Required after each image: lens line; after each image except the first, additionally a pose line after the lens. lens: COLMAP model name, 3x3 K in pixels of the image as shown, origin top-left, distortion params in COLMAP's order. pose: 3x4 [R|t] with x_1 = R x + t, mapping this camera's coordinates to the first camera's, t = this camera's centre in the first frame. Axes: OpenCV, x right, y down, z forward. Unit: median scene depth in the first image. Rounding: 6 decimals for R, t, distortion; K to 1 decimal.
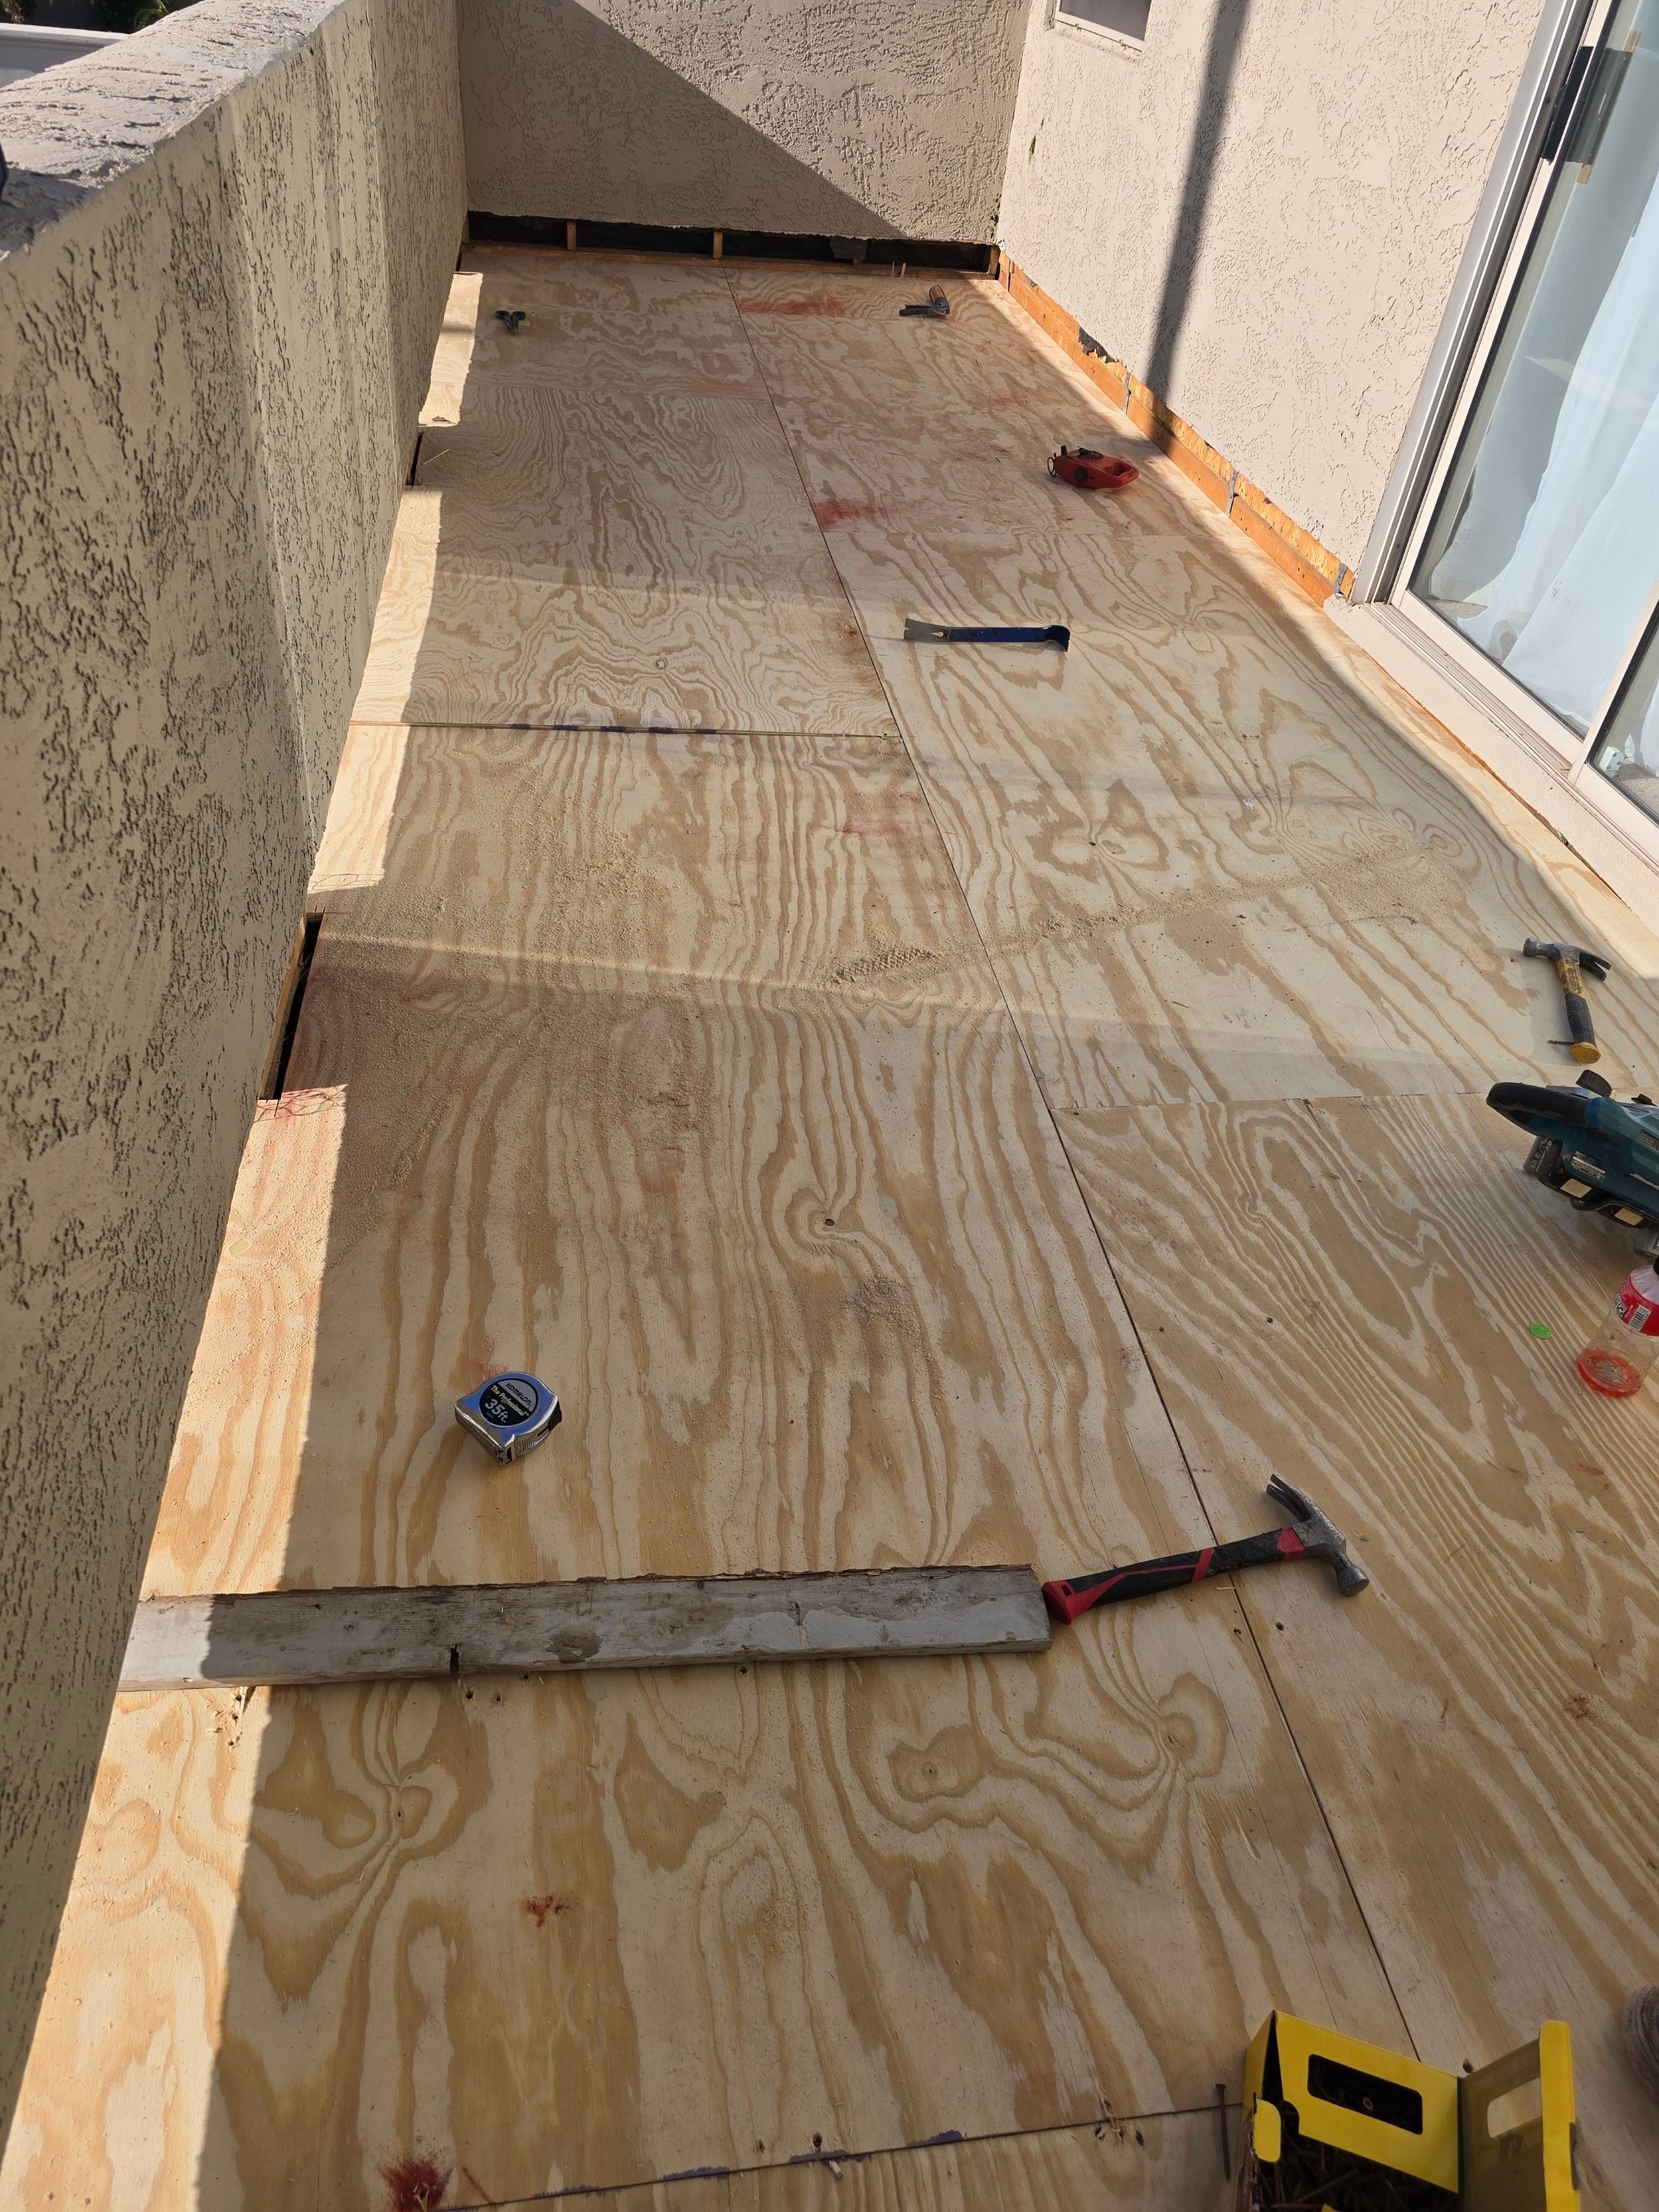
lens RADIAL K [[1466.6, 0, 828.7], [0, 1466.6, 1088.1], [0, 0, 1]] dist [0.073139, -0.061392]
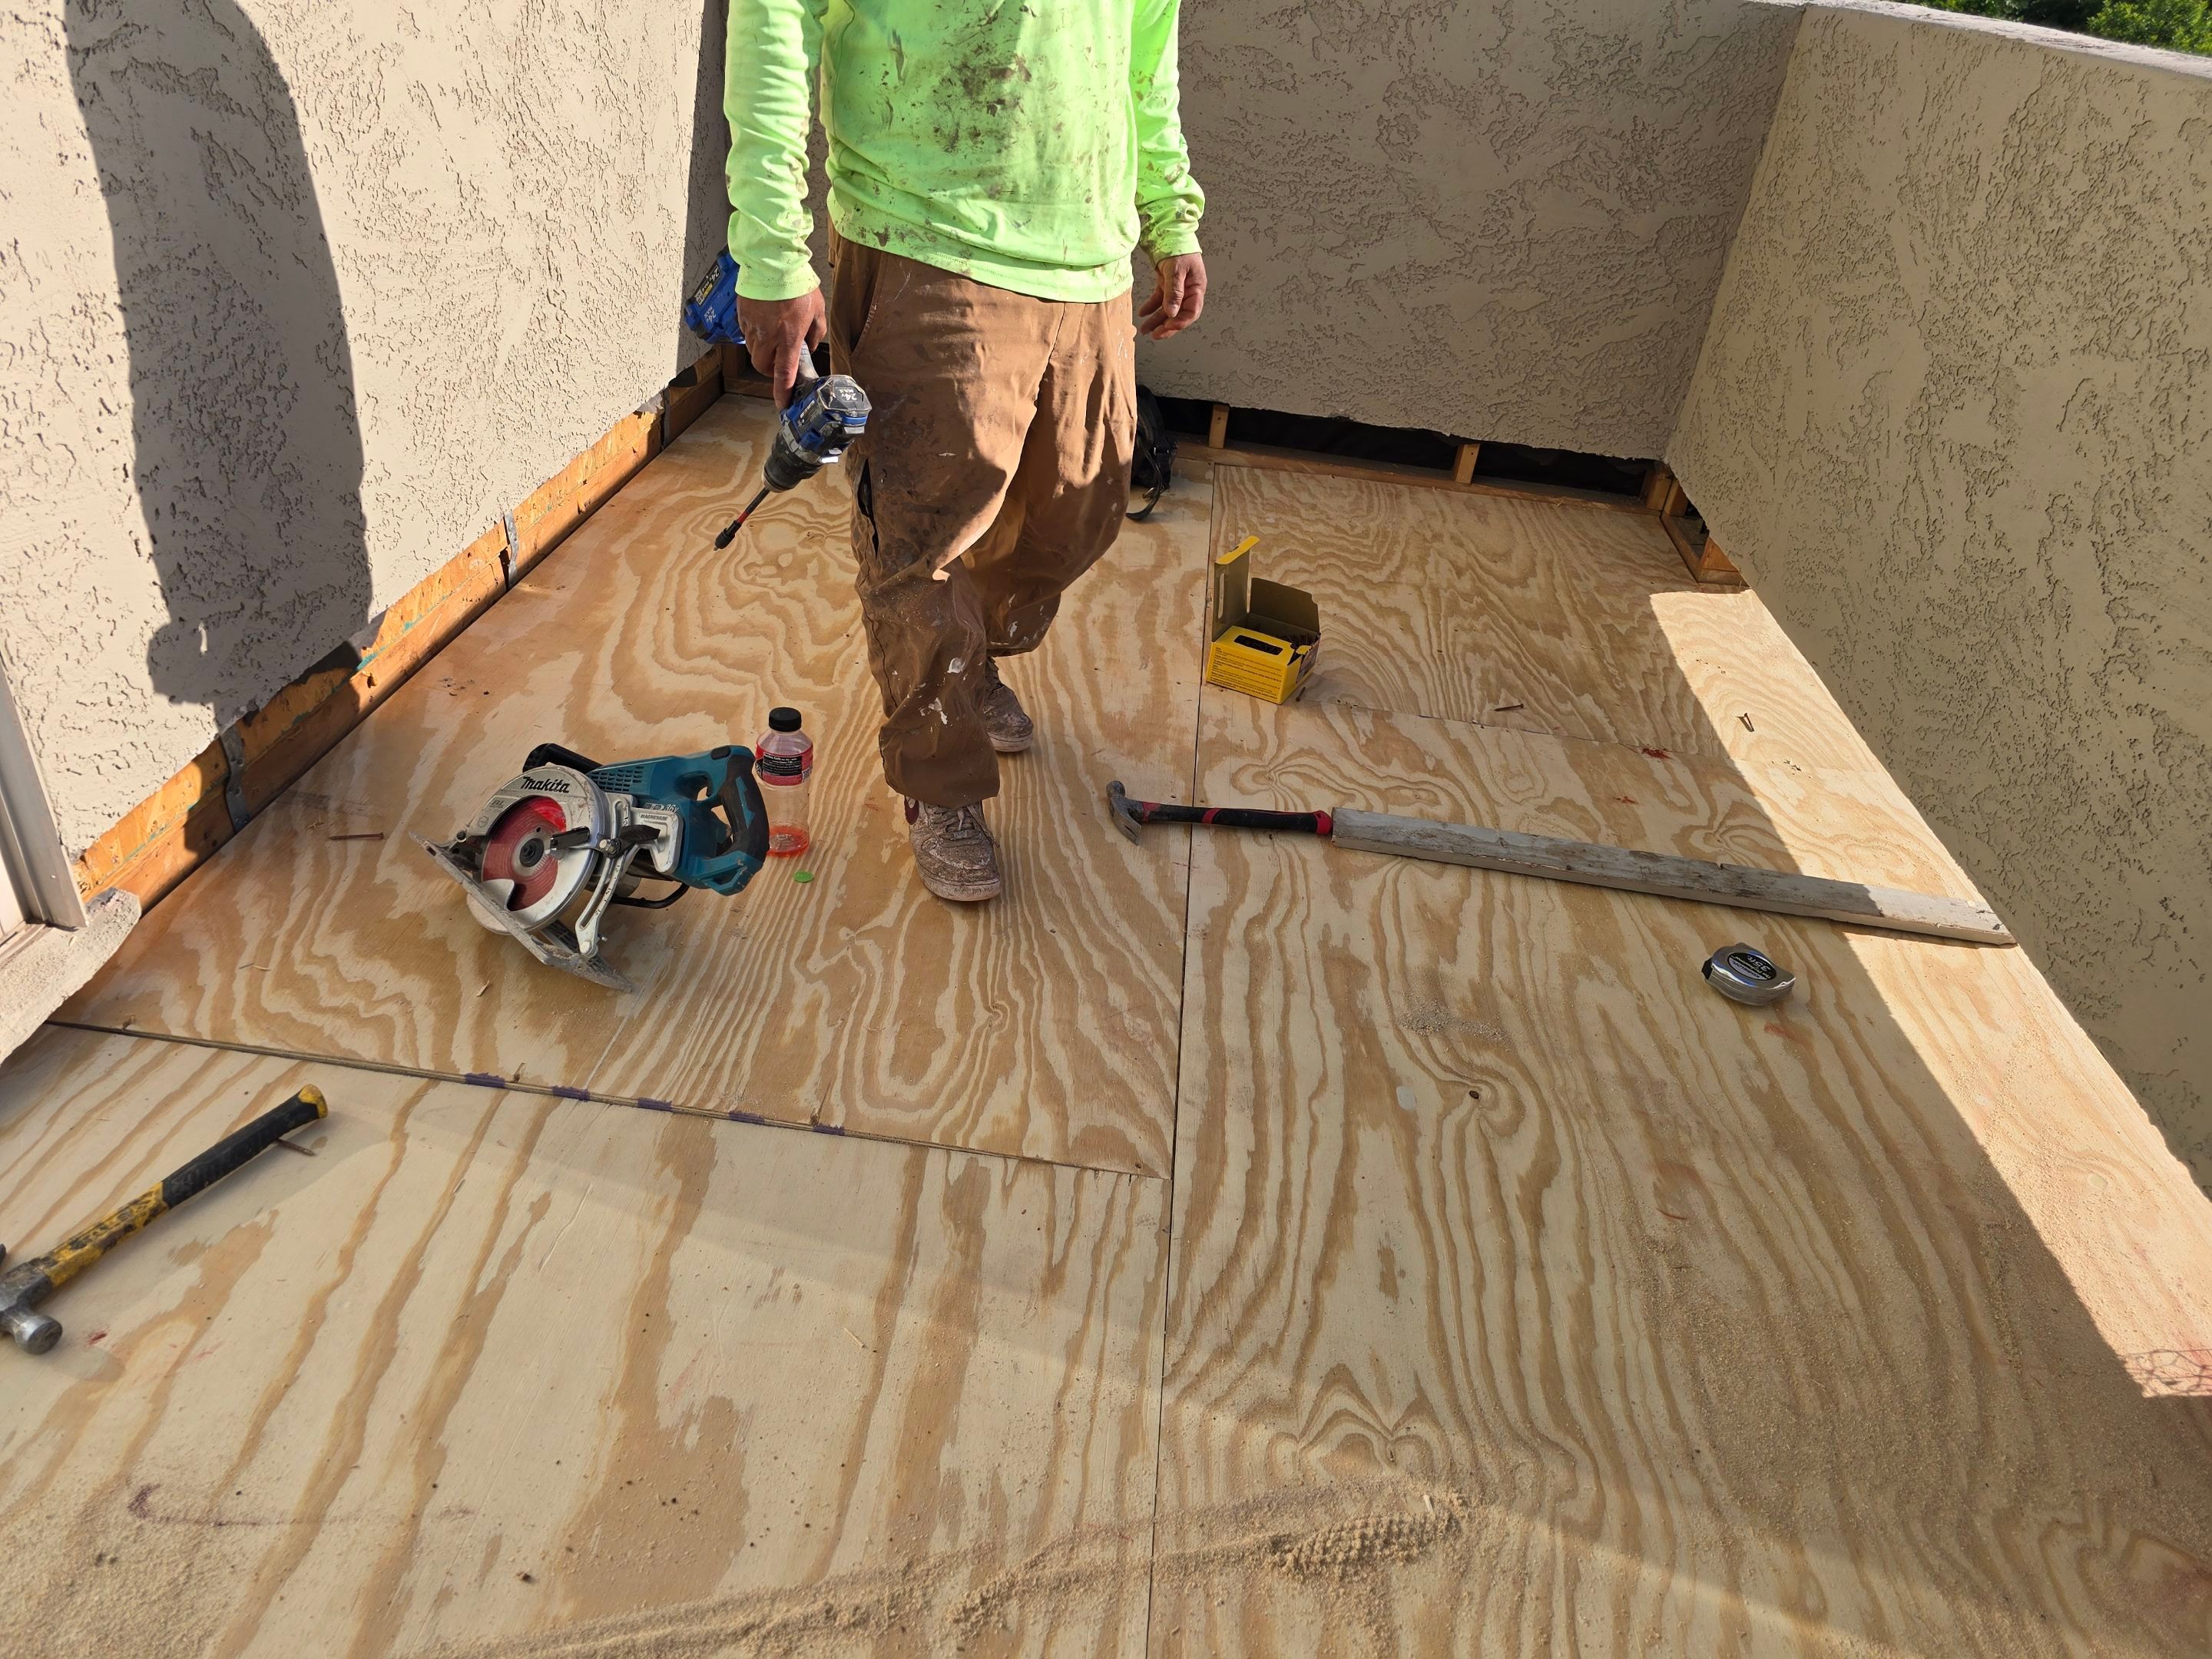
lens RADIAL K [[1466.6, 0, 1107.8], [0, 1466.6, 820.9], [0, 0, 1]] dist [0.073139, -0.061392]
pose [[-0.958831, -0.270617, 0.086076, 0.117150], [-0.006184, 0.322935, 0.946401, -0.521829], [-0.283909, 0.906906, -0.311314, 0.758138]]
